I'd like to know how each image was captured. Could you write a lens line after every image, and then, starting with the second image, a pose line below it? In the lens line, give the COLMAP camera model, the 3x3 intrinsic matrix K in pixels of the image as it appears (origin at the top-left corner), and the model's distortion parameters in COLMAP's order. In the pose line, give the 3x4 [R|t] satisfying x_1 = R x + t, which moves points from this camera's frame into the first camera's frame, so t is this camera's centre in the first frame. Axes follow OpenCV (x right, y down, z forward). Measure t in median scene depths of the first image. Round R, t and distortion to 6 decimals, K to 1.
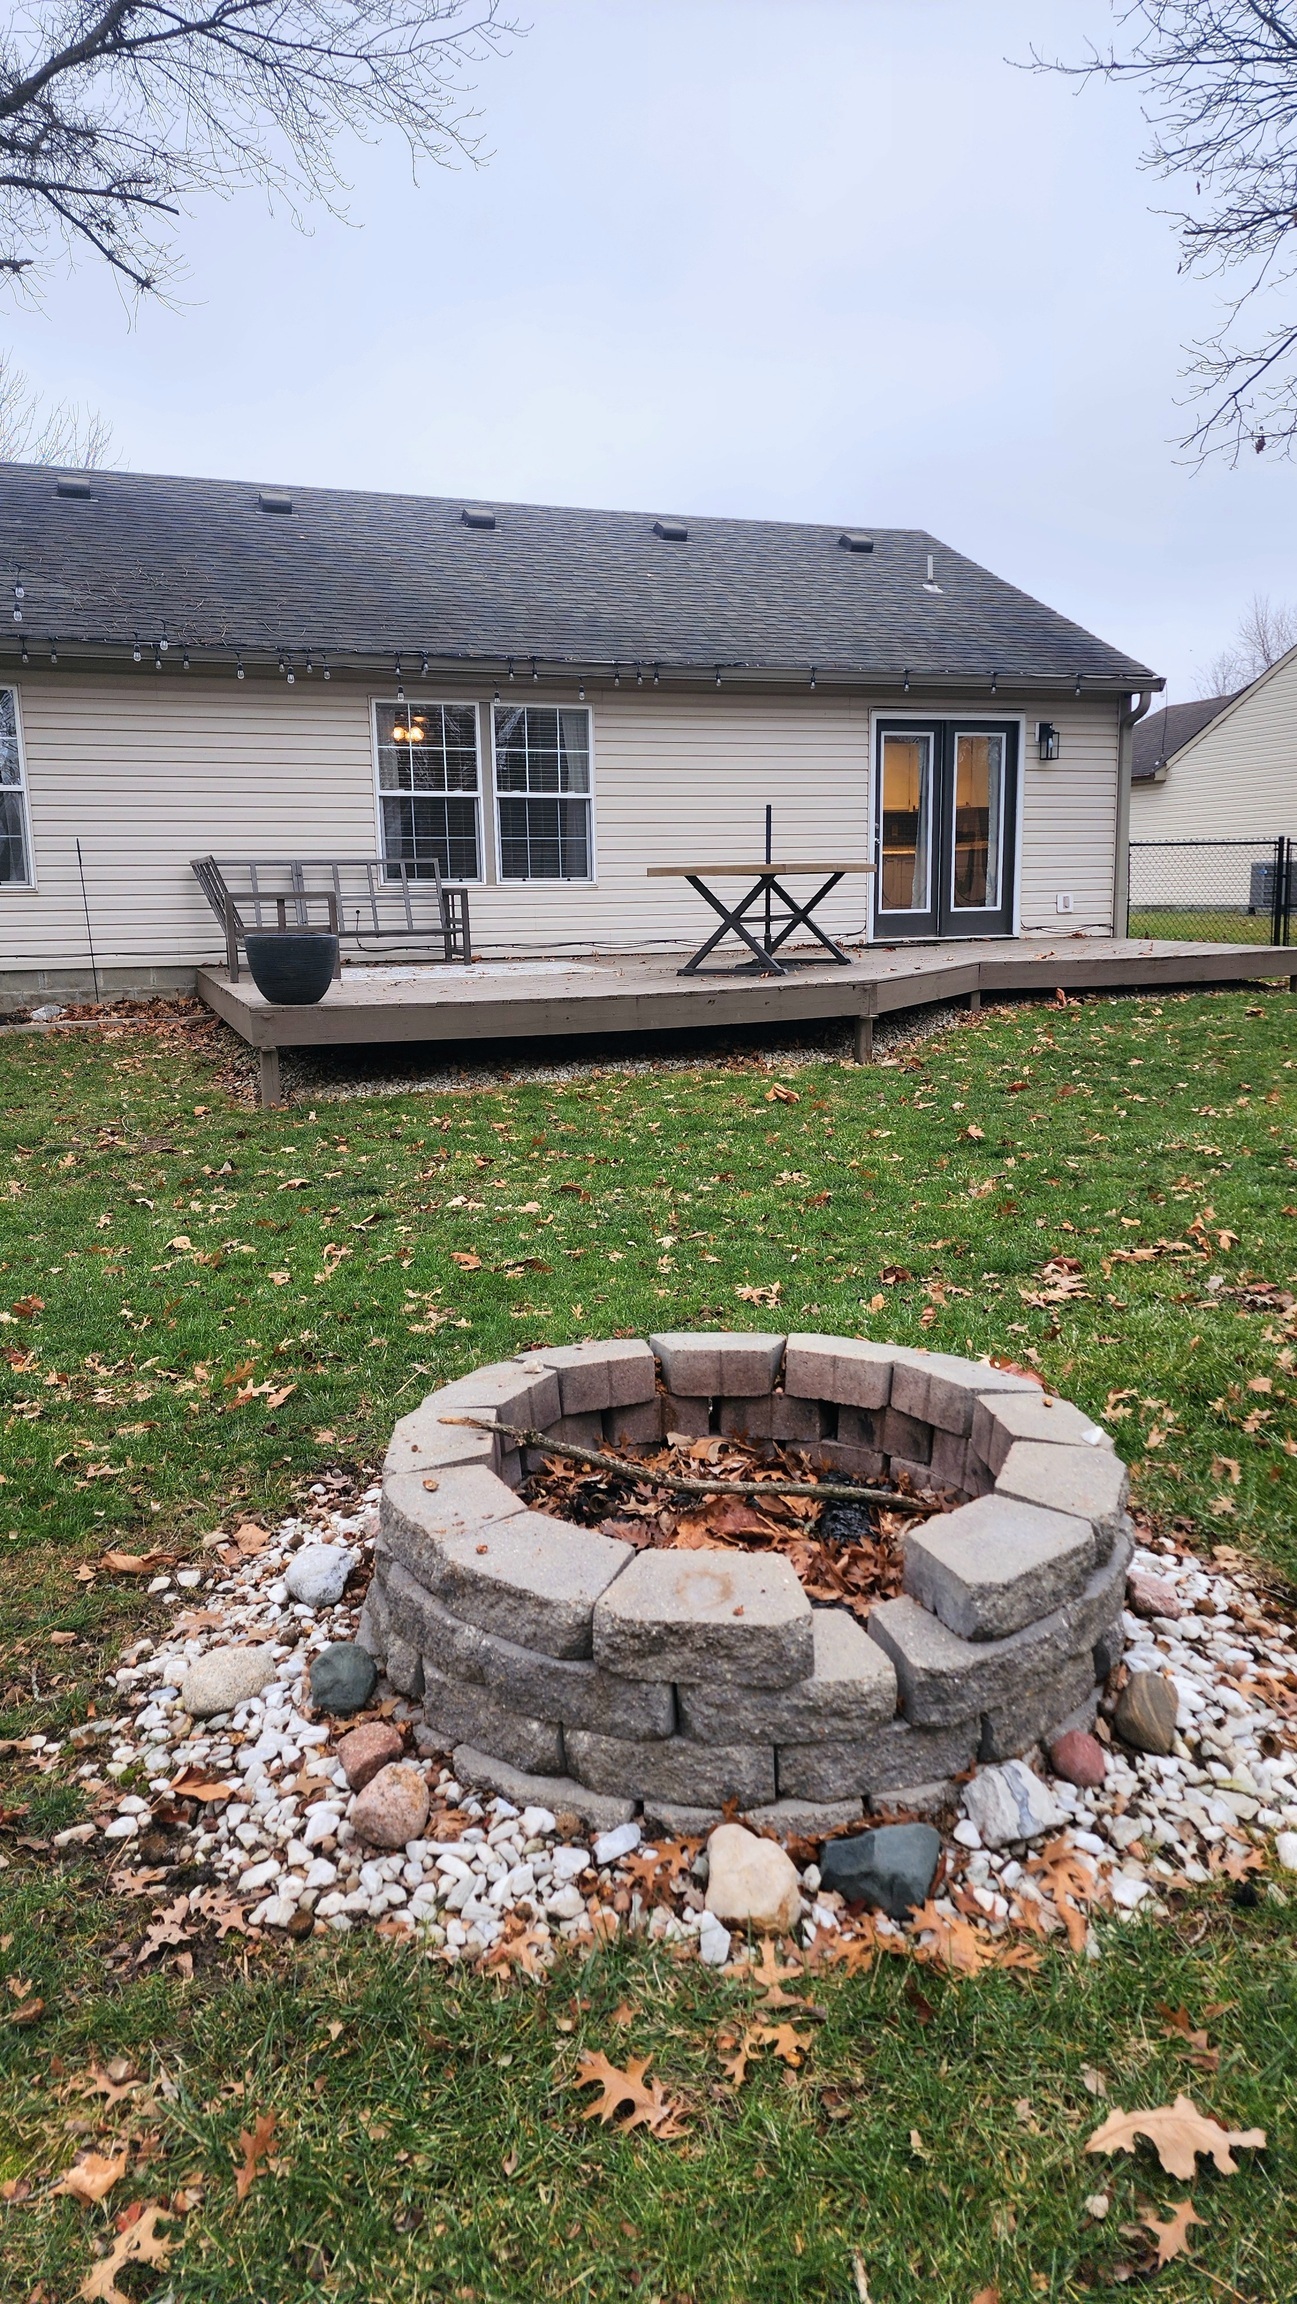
lens RADIAL K [[1466.7, 0, 648.5], [0, 1466.7, 1152.0], [0, 0, 1]] dist [0.088009, -0.078871]
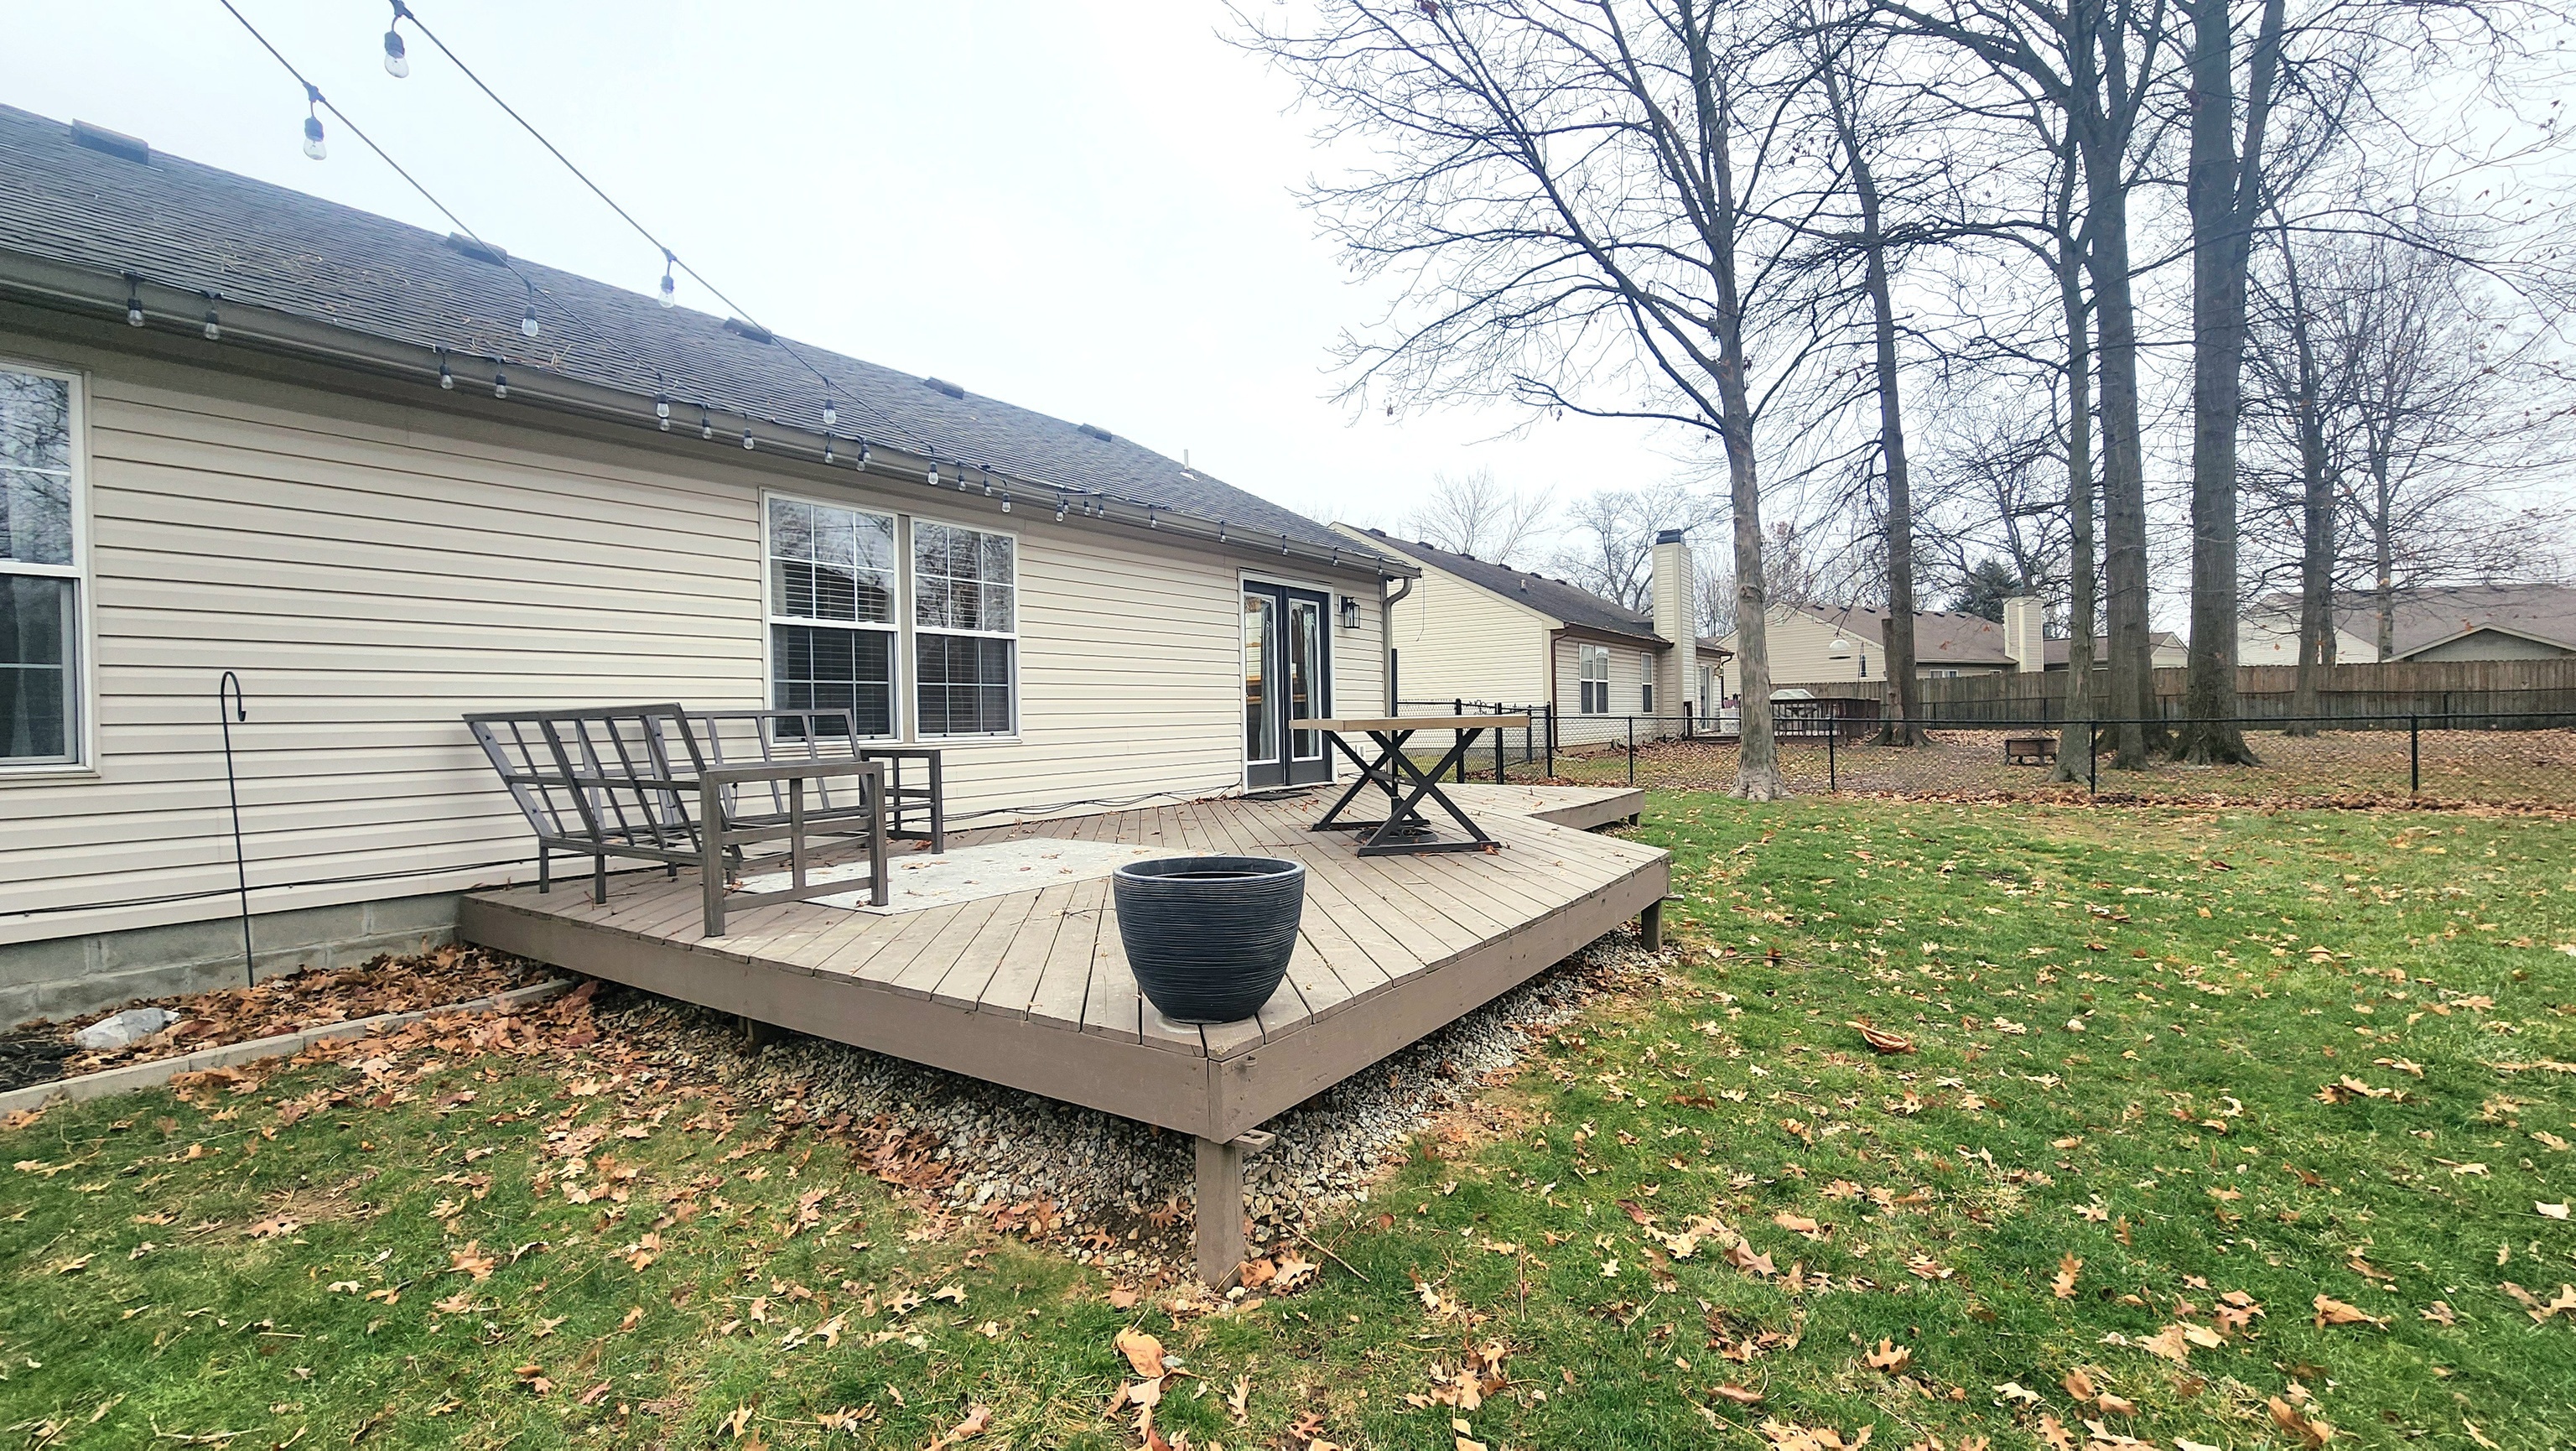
lens RADIAL K [[1064.5, 0, 1288.0], [0, 1064.5, 725.5], [0, 0, 1]] dist [0.003269, 0.000562]
pose [[0.805737, 0.000130, 0.592273, -0.281876], [0.103530, 0.984573, -0.141059, -0.093119], [-0.583155, 0.174974, 0.793293, 0.451128]]
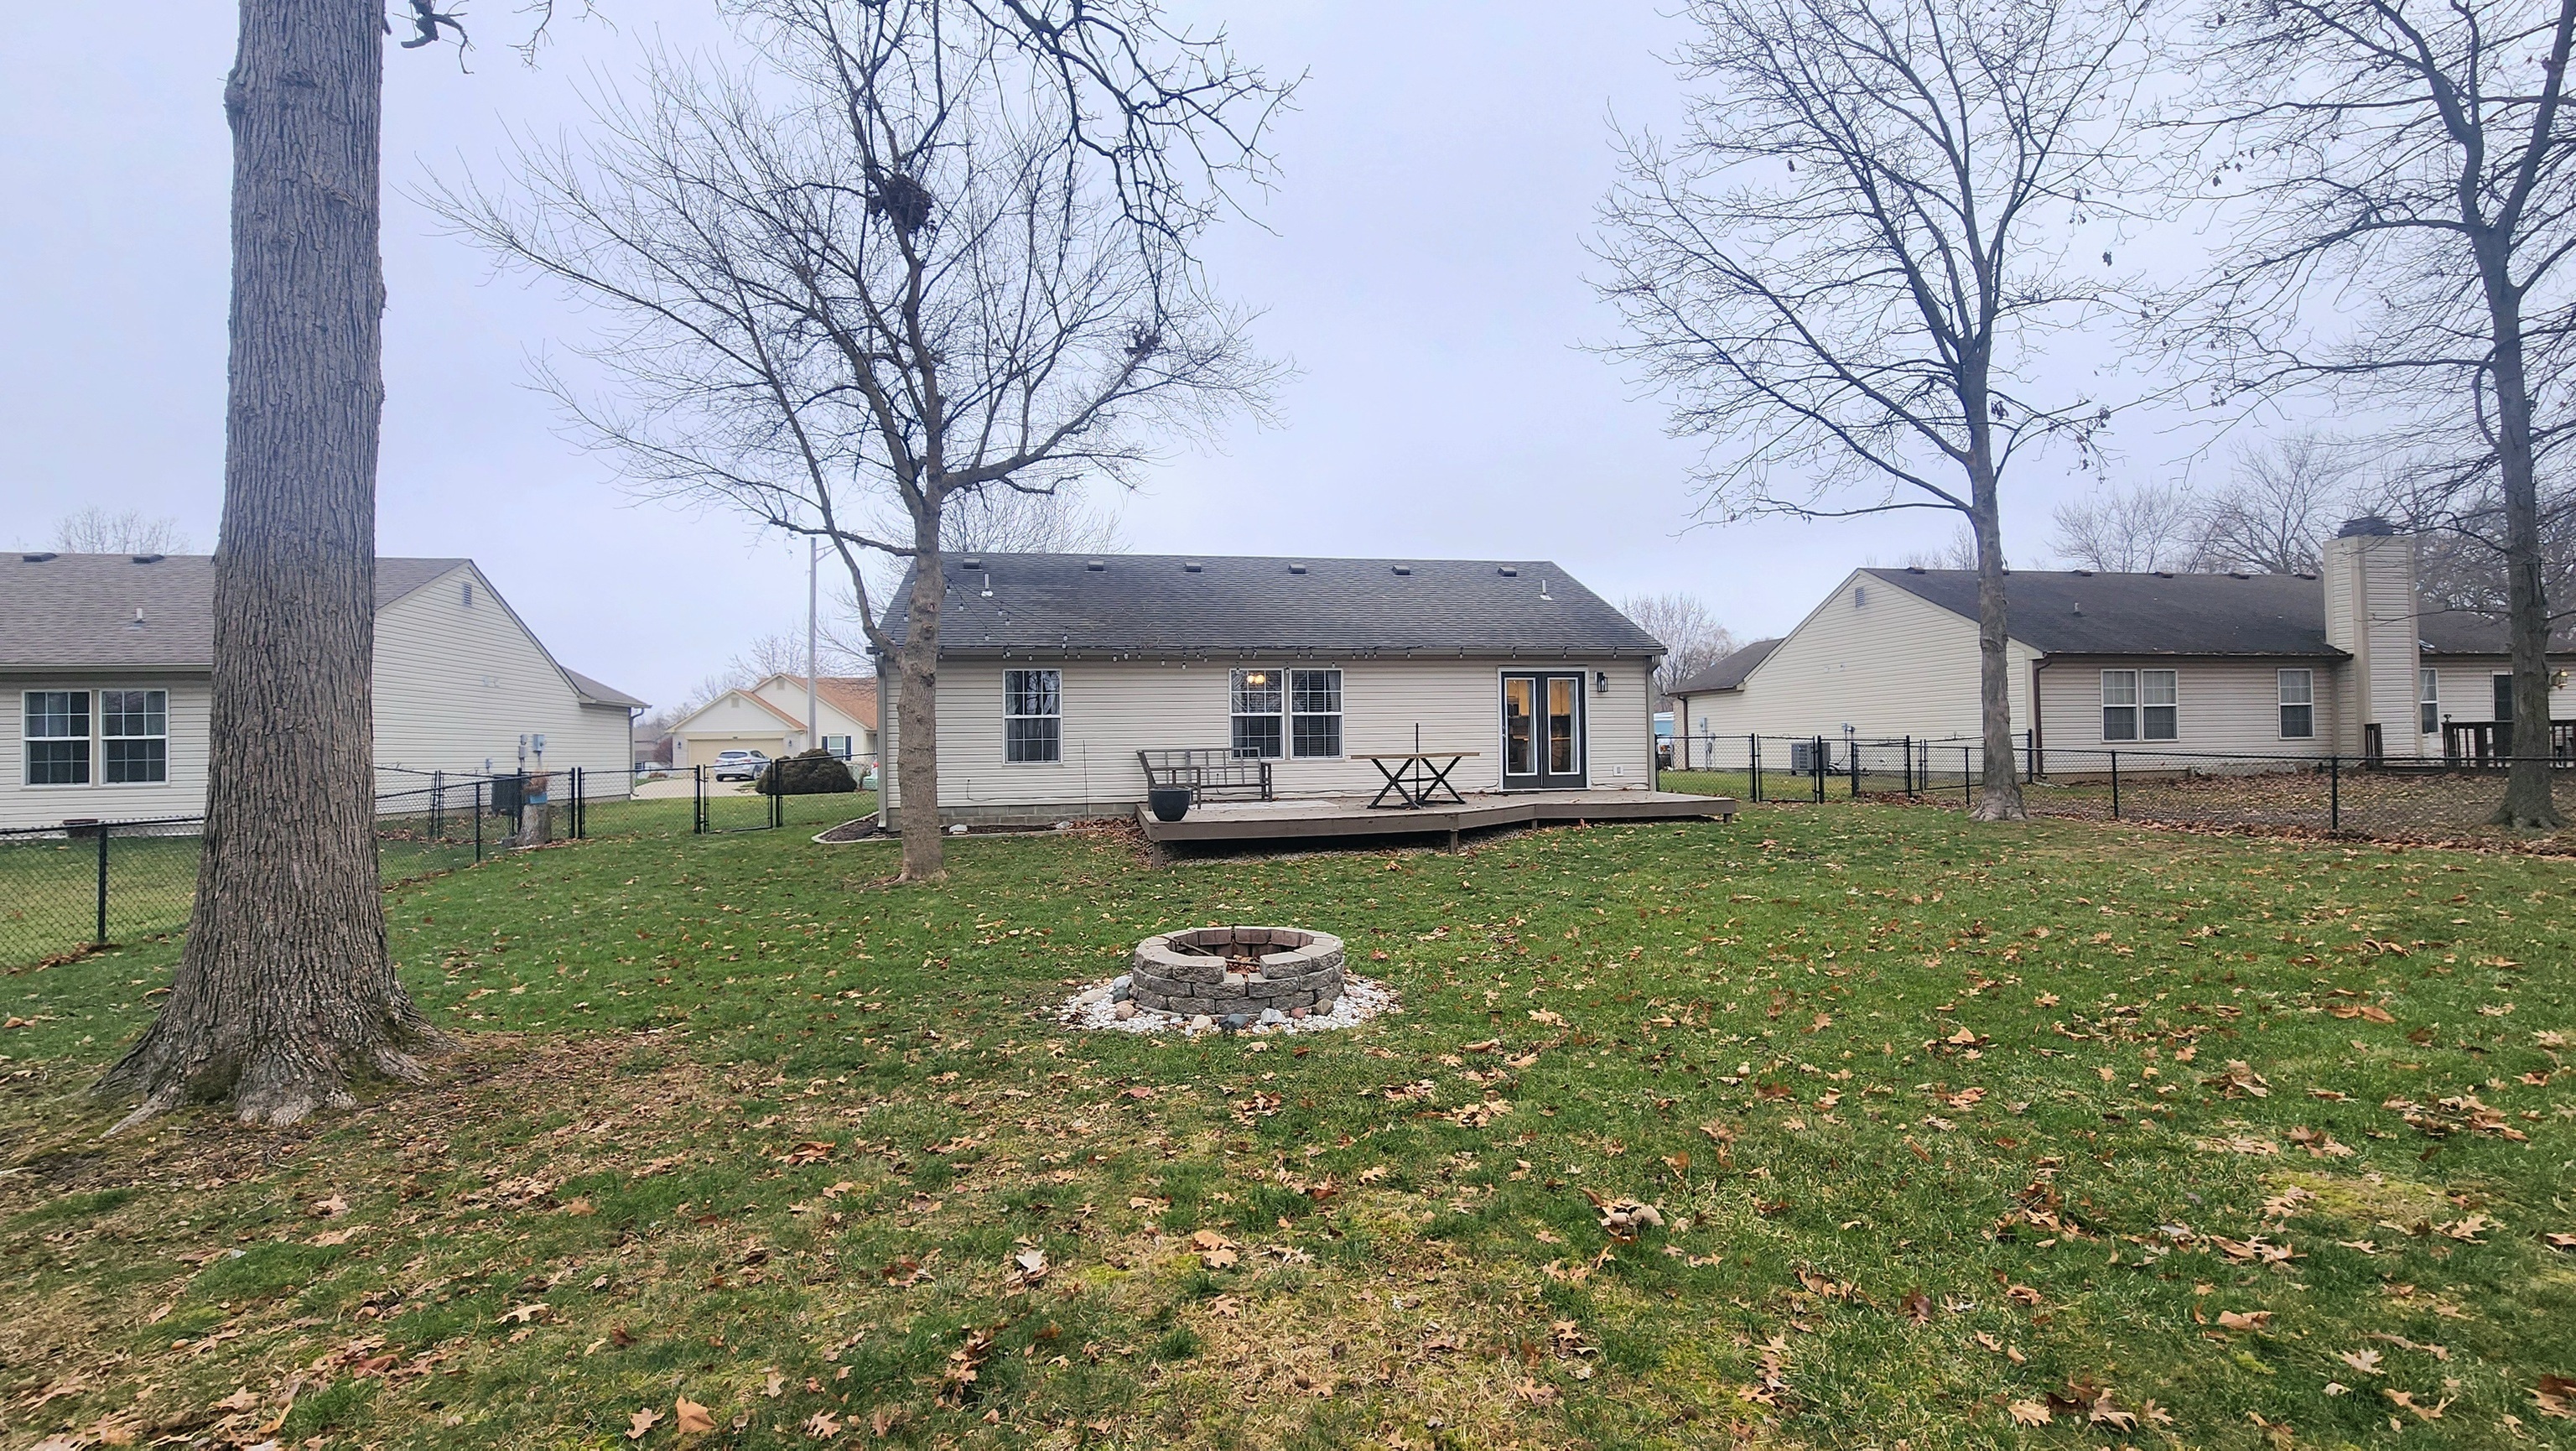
lens RADIAL K [[1030.0, 0, 1285.0], [0, 1030.0, 750.7], [0, 0, 1]] dist [-0.000122, 0.000035]
pose [[0.984718, 0.000962, -0.174155, 0.123261], [-0.030982, 0.985002, -0.169739, 0.032157], [0.171380, 0.172541, 0.969979, -0.294366]]
